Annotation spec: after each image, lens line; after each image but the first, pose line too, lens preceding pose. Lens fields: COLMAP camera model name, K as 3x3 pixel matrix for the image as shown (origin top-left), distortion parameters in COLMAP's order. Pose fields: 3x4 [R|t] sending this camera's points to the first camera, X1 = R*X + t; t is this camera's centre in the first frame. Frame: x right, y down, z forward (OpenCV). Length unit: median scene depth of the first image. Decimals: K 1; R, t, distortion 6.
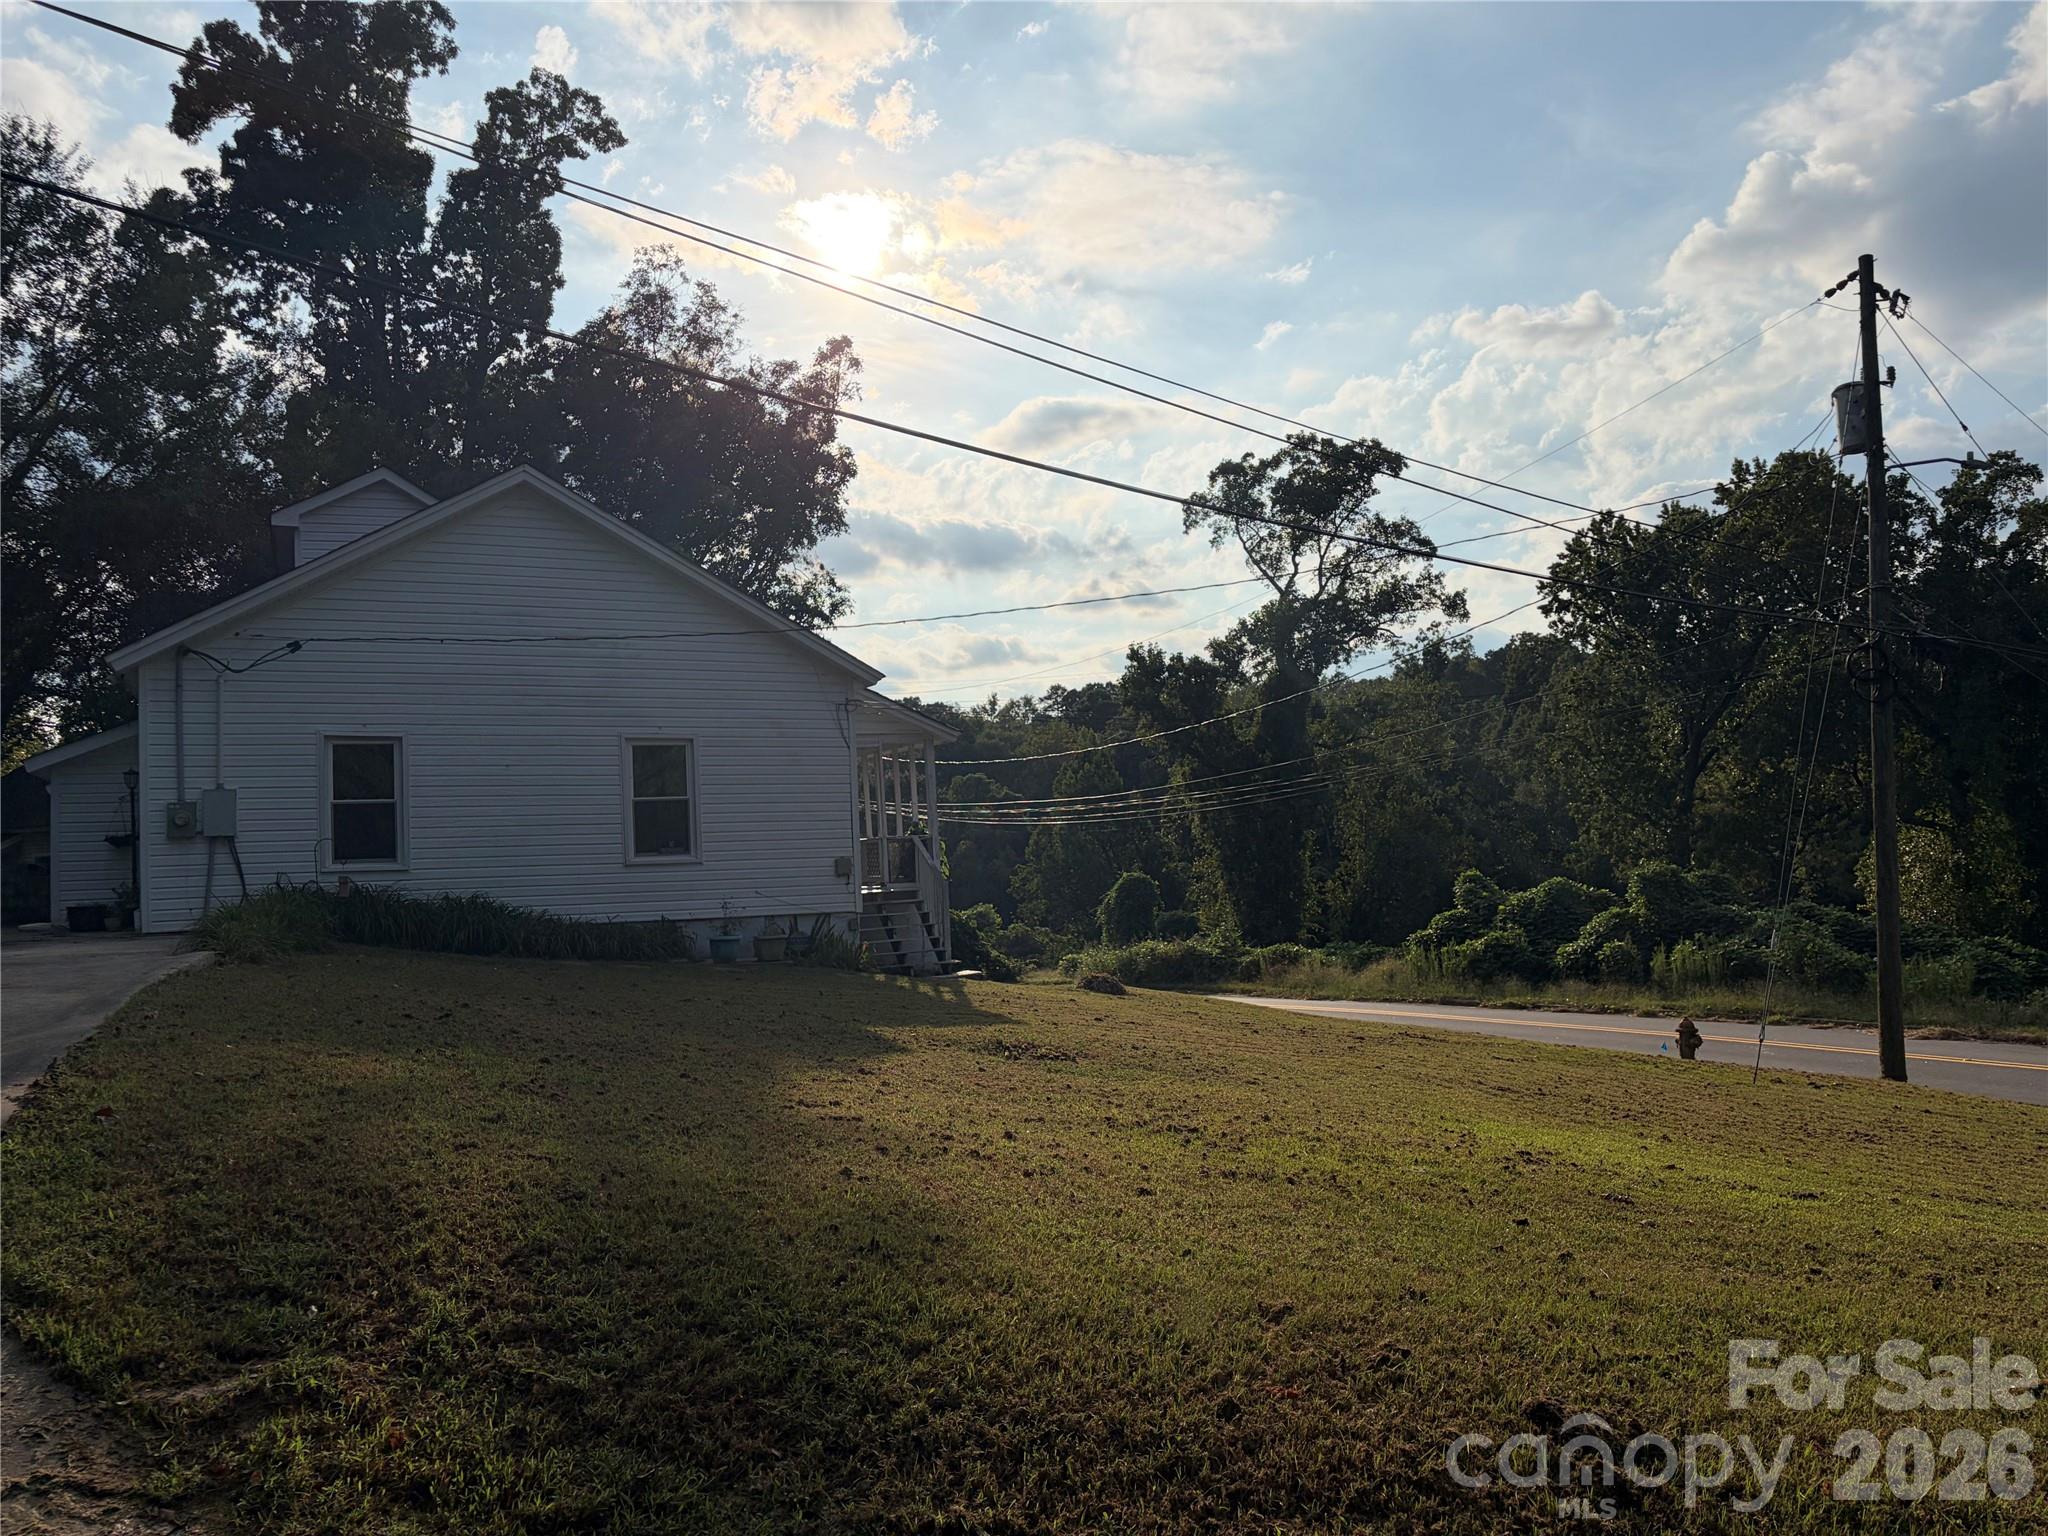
lens RADIAL K [[1540.5, 0, 1024.0], [0, 1540.5, 768.0], [0, 0, 1]] dist [0.029824, -0.004066]
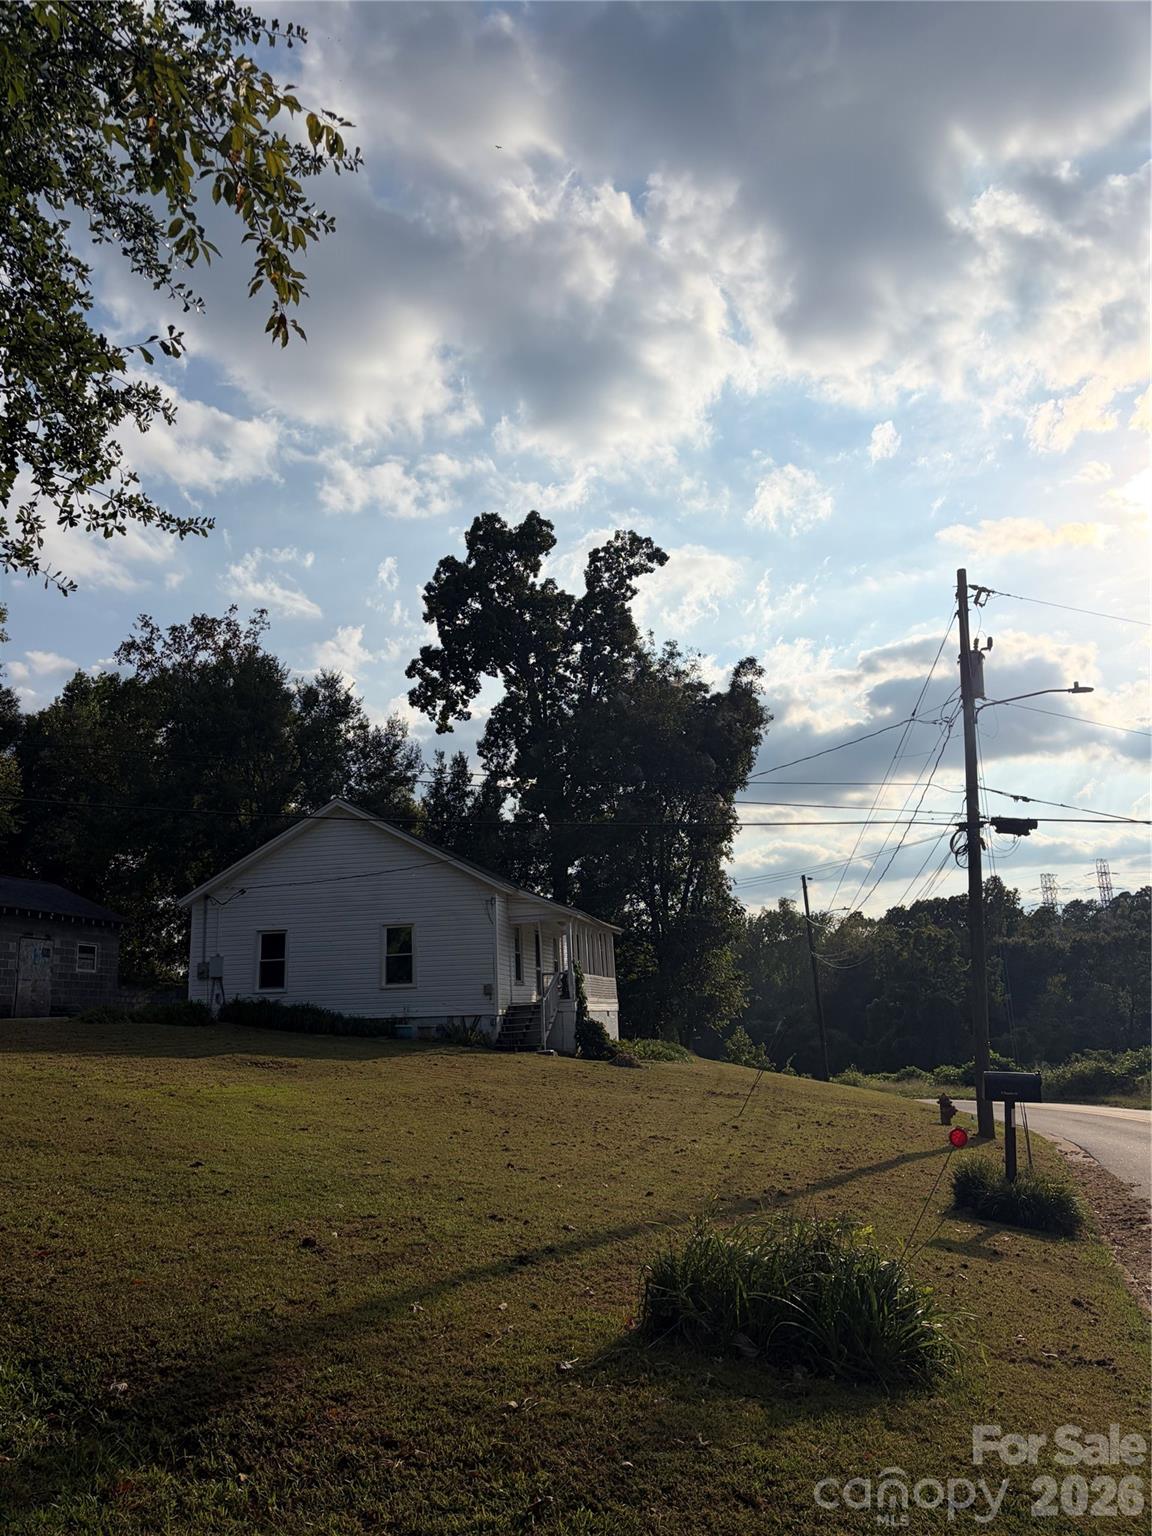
lens RADIAL K [[1155.4, 0, 576.0], [0, 1155.4, 768.0], [0, 0, 1]] dist [0.029824, -0.004066]
pose [[0.826441, -0.120319, -0.550018, 0.808878], [0.037356, 0.986464, -0.159664, 0.029414], [0.561783, 0.111406, 0.819749, -0.118380]]
